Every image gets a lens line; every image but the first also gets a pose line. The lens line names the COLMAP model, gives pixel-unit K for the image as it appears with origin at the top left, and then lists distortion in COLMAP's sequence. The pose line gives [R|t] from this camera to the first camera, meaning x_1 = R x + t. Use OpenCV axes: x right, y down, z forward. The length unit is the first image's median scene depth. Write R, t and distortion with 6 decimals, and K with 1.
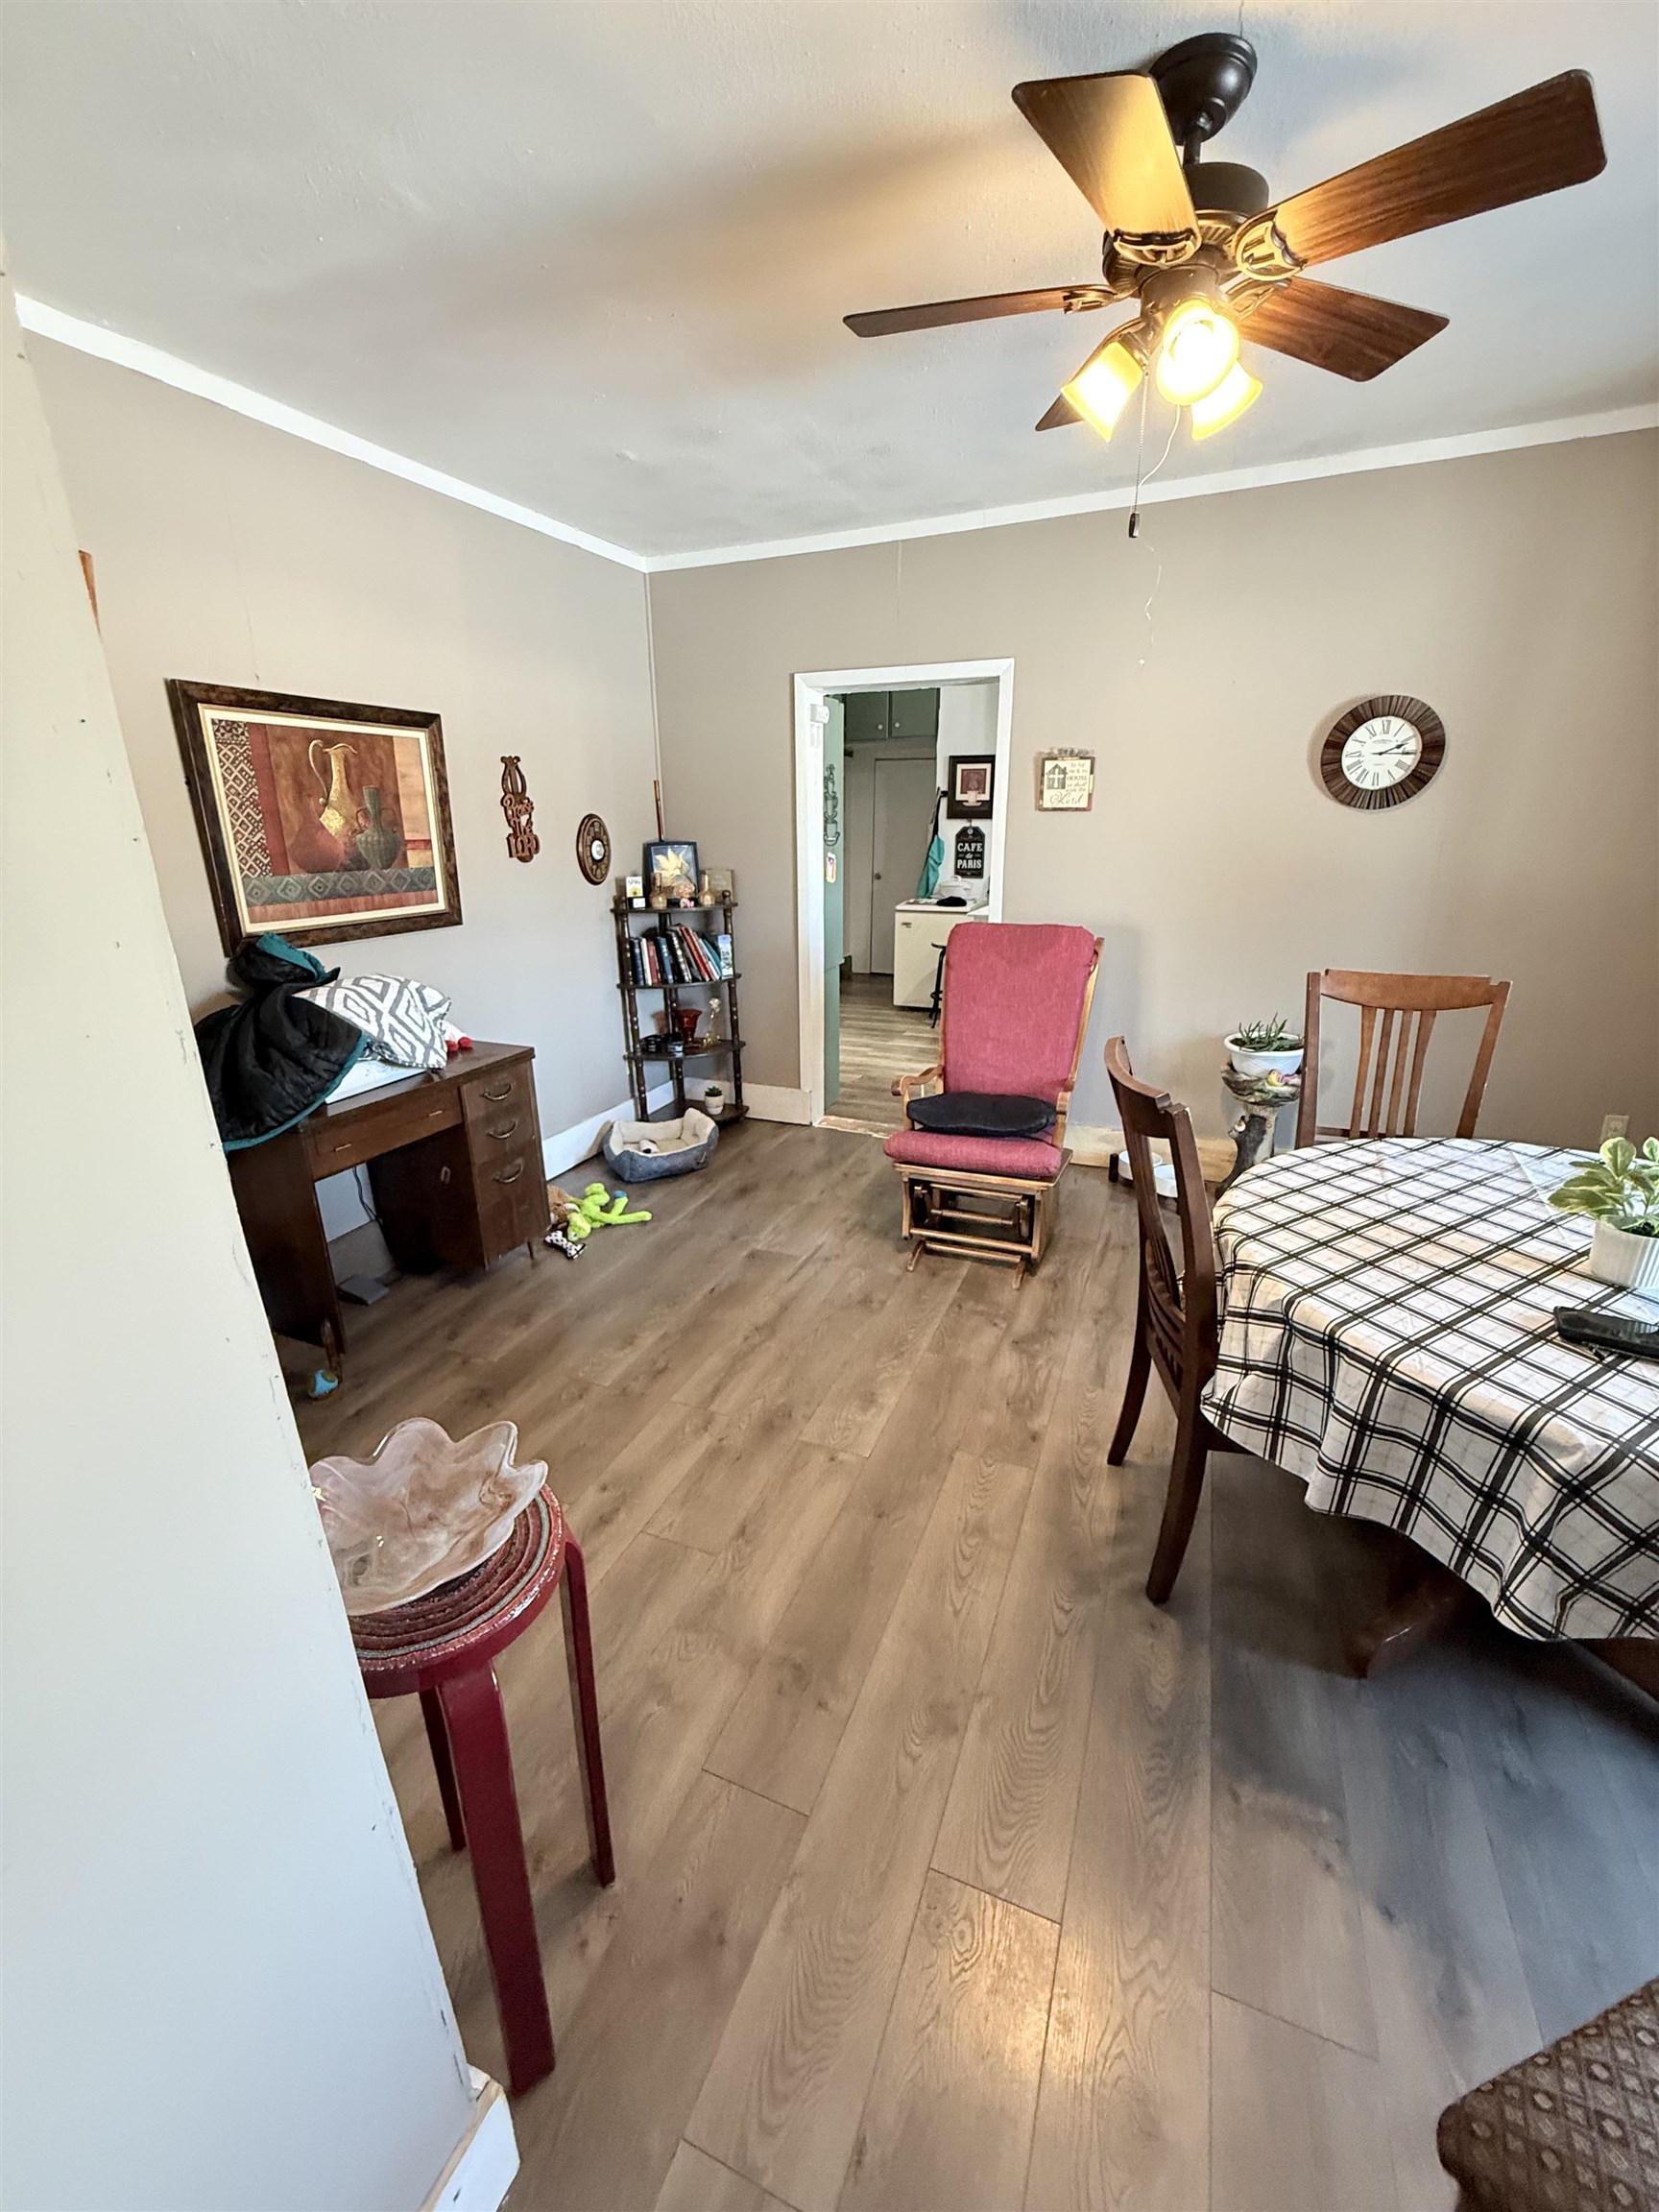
lens RADIAL K [[878.7, 0, 827.7], [0, 878.7, 1102.9], [0, 0, 1]] dist [-0.002560, -0.000151]
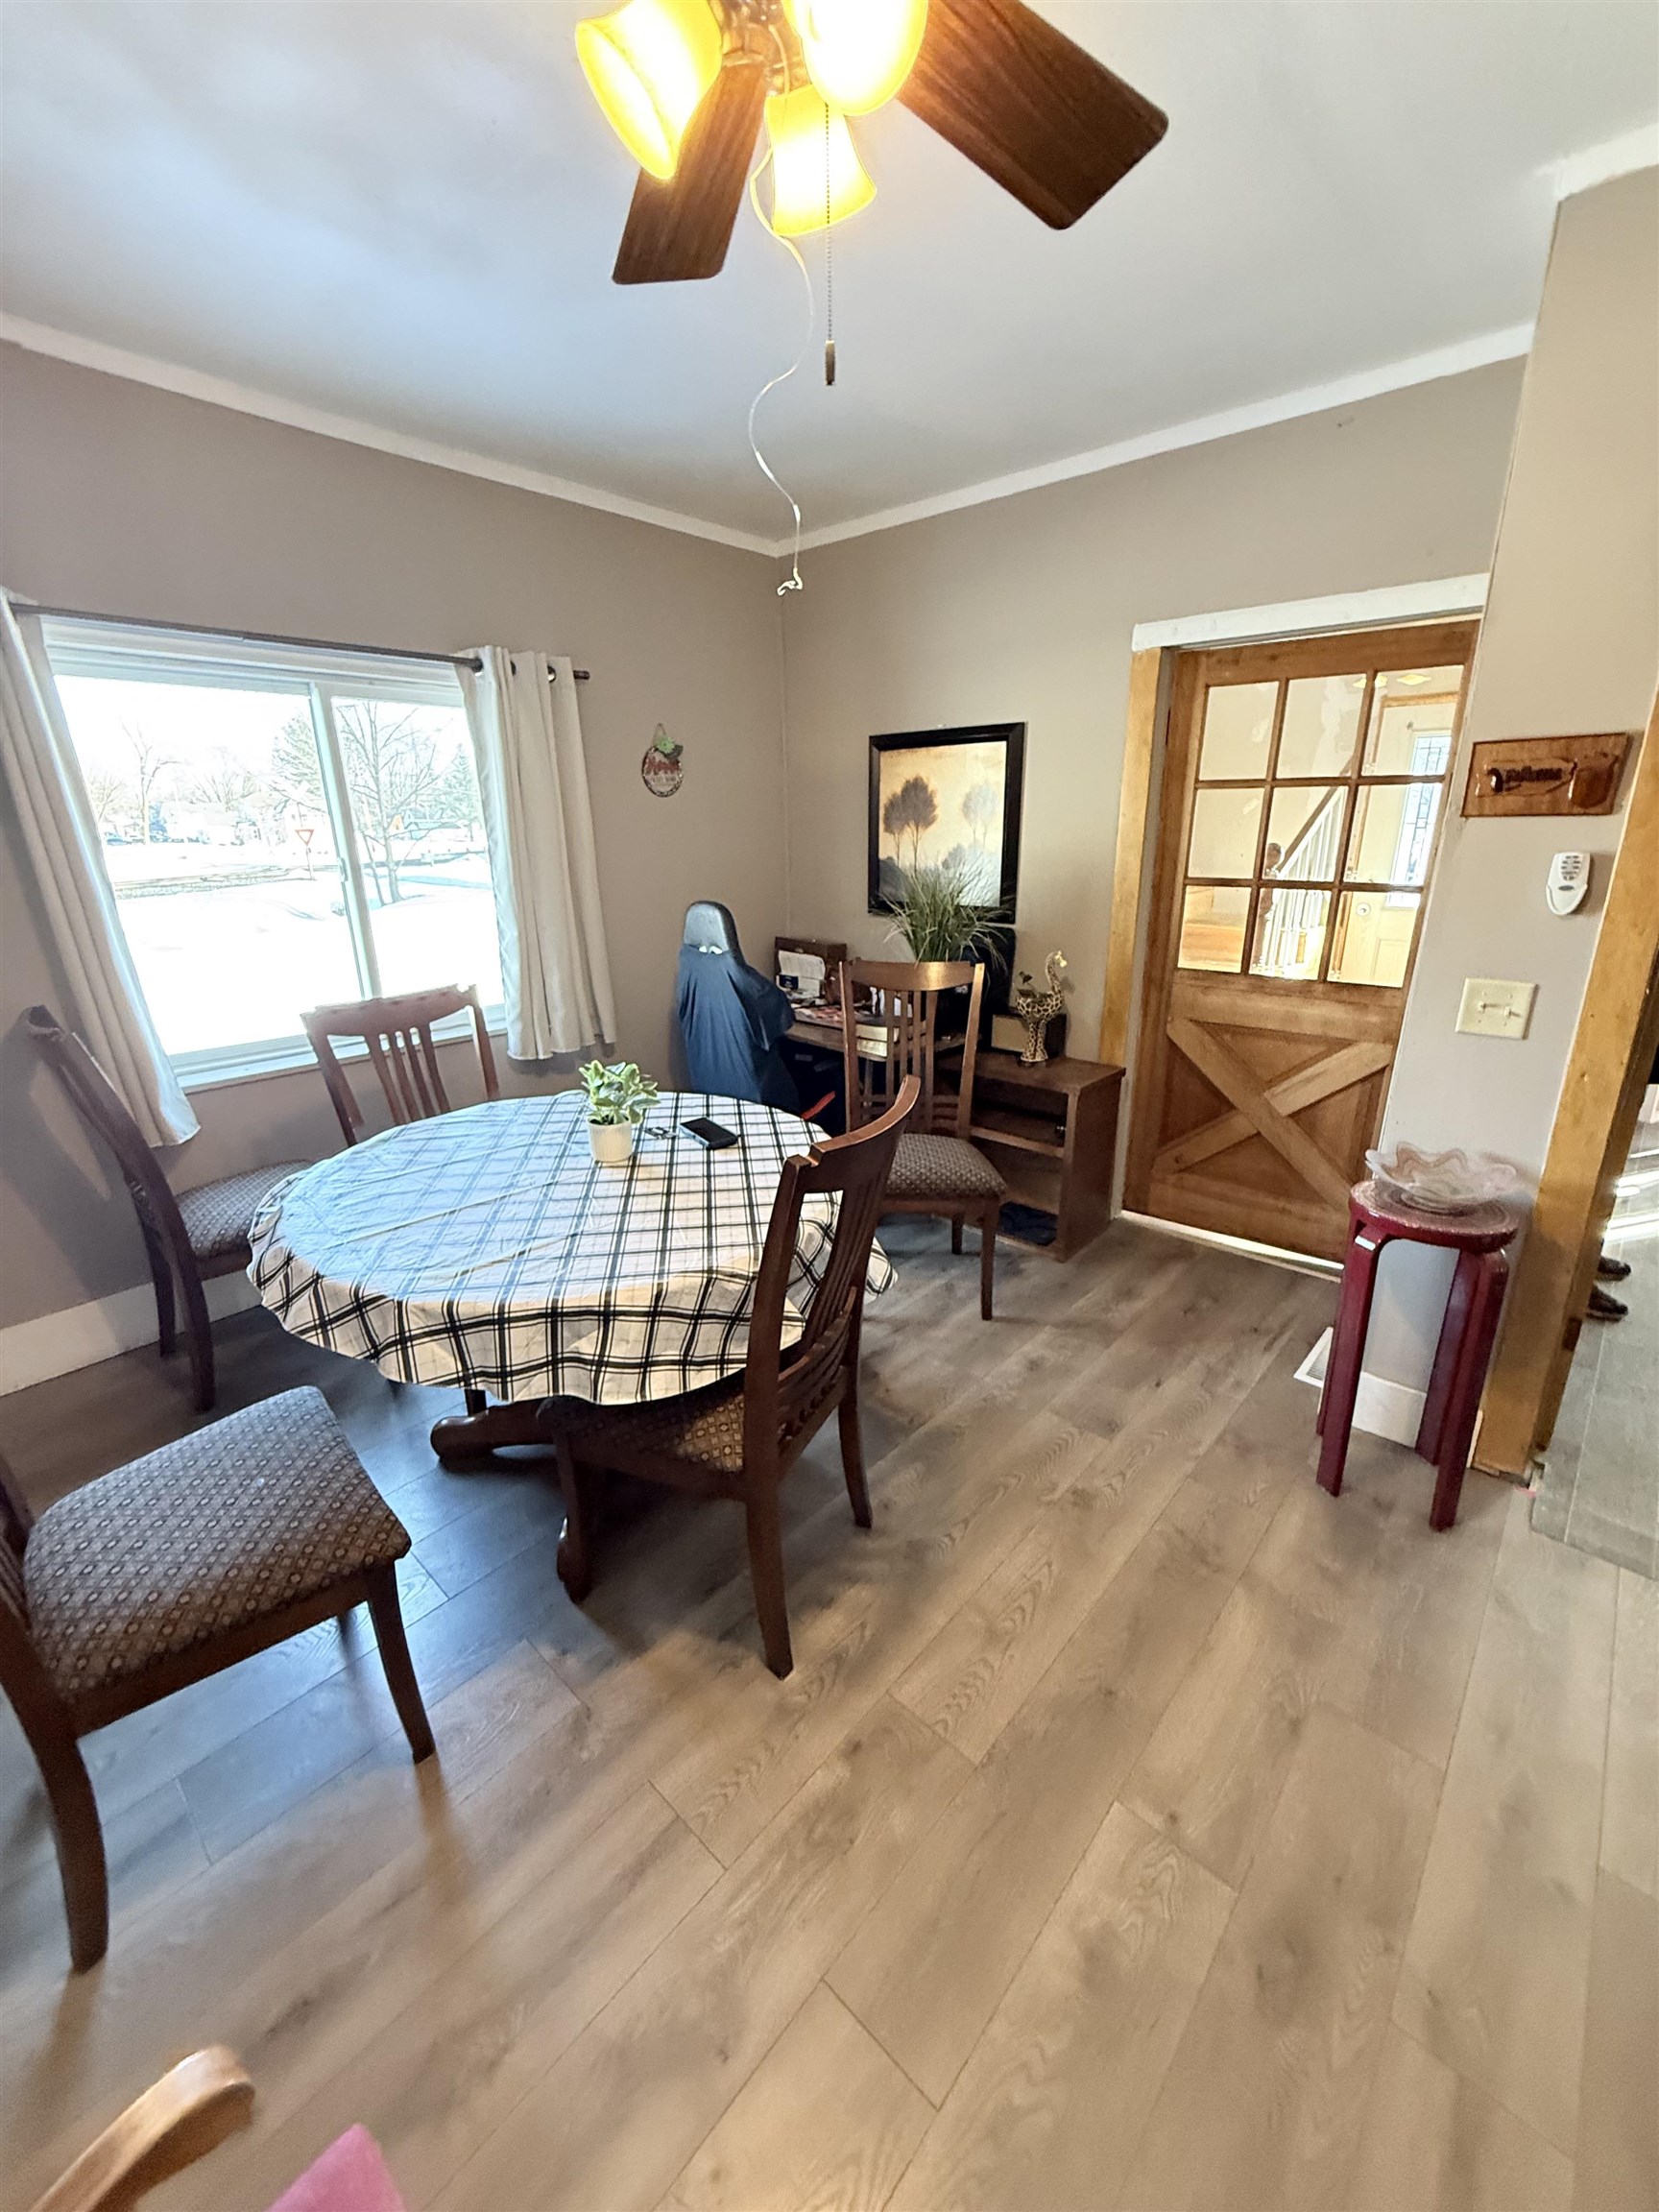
lens RADIAL K [[878.7, 0, 826.3], [0, 878.7, 1108.9], [0, 0, 1]] dist [-0.002560, -0.000151]
pose [[-0.940758, -0.085056, 0.328238, 0.092683], [0.126482, 0.810135, 0.572437, -0.504933], [-0.314606, 0.580041, -0.751383, 1.516516]]
